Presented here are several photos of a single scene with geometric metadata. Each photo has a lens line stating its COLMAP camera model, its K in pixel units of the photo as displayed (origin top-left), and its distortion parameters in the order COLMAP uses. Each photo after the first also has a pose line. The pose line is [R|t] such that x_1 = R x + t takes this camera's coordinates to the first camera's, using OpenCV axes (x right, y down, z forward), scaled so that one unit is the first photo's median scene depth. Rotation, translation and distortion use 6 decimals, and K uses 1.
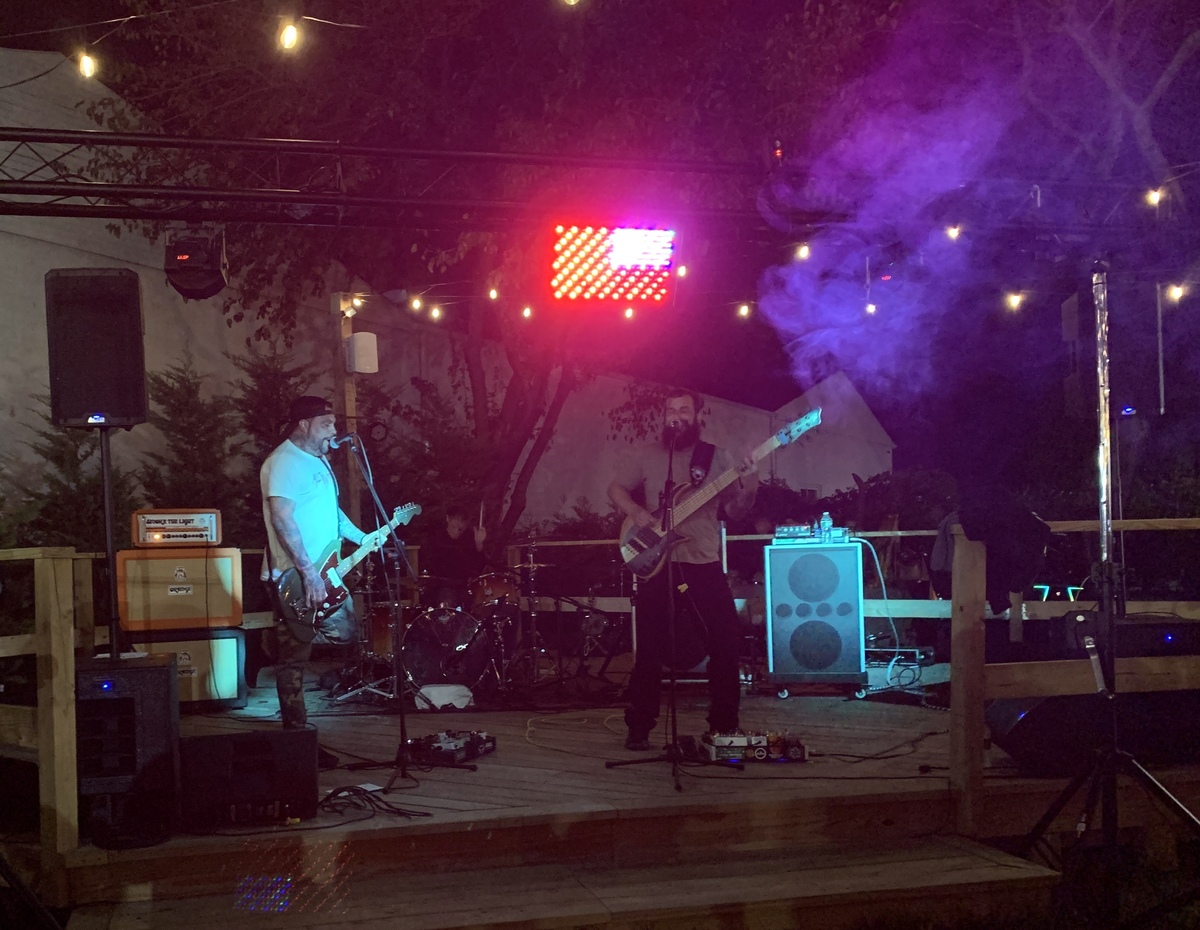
lens RADIAL K [[1540.1, 0, 635.8], [0, 1540.1, 463.9], [0, 0, 1]] dist [0.000012, 0.014958]
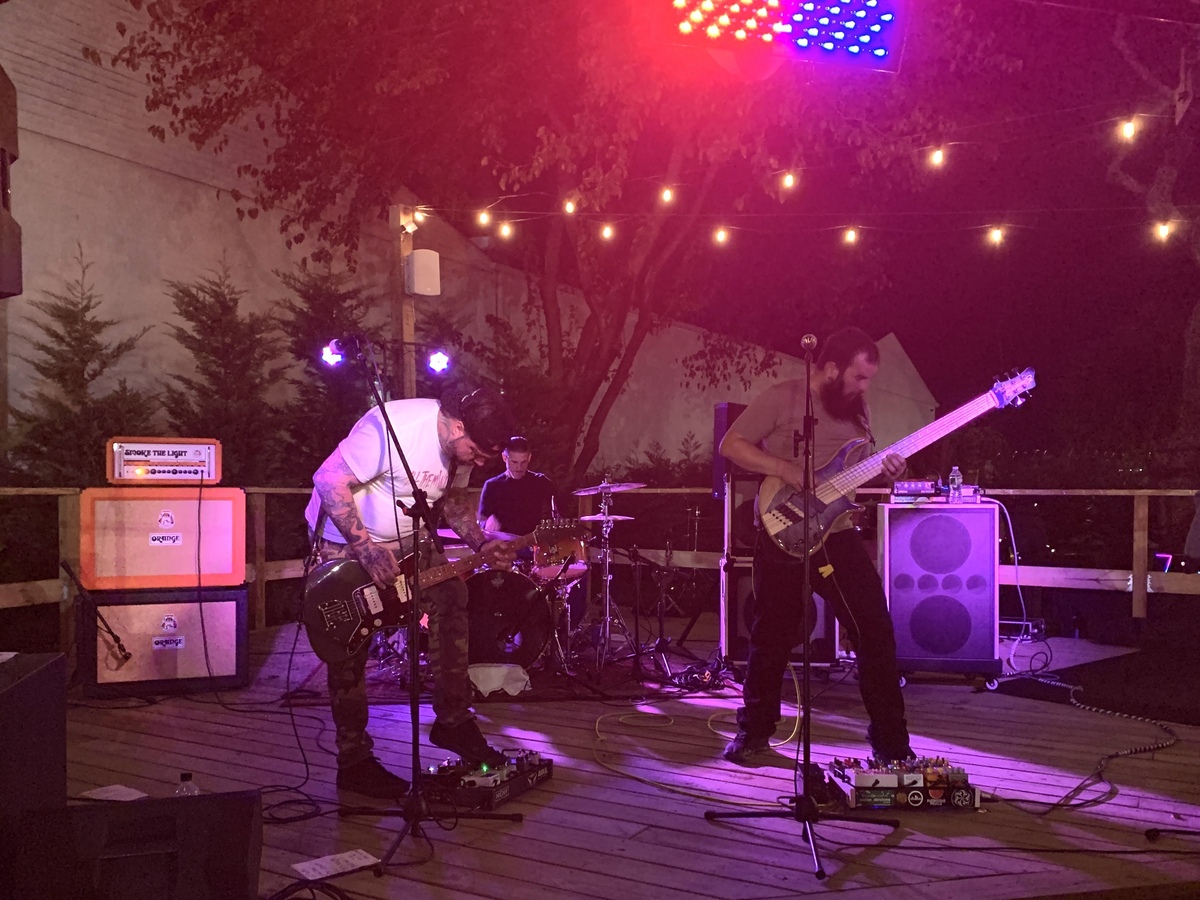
lens RADIAL K [[907.5, 0, 600.0], [0, 907.5, 450.0], [0, 0, 1]] dist [0.268652, 0.000022]
pose [[0.997508, 0.030262, -0.063730, -0.037088], [-0.028842, 0.999318, 0.023073, 0.015914], [0.064385, -0.021177, 0.997700, 0.466398]]
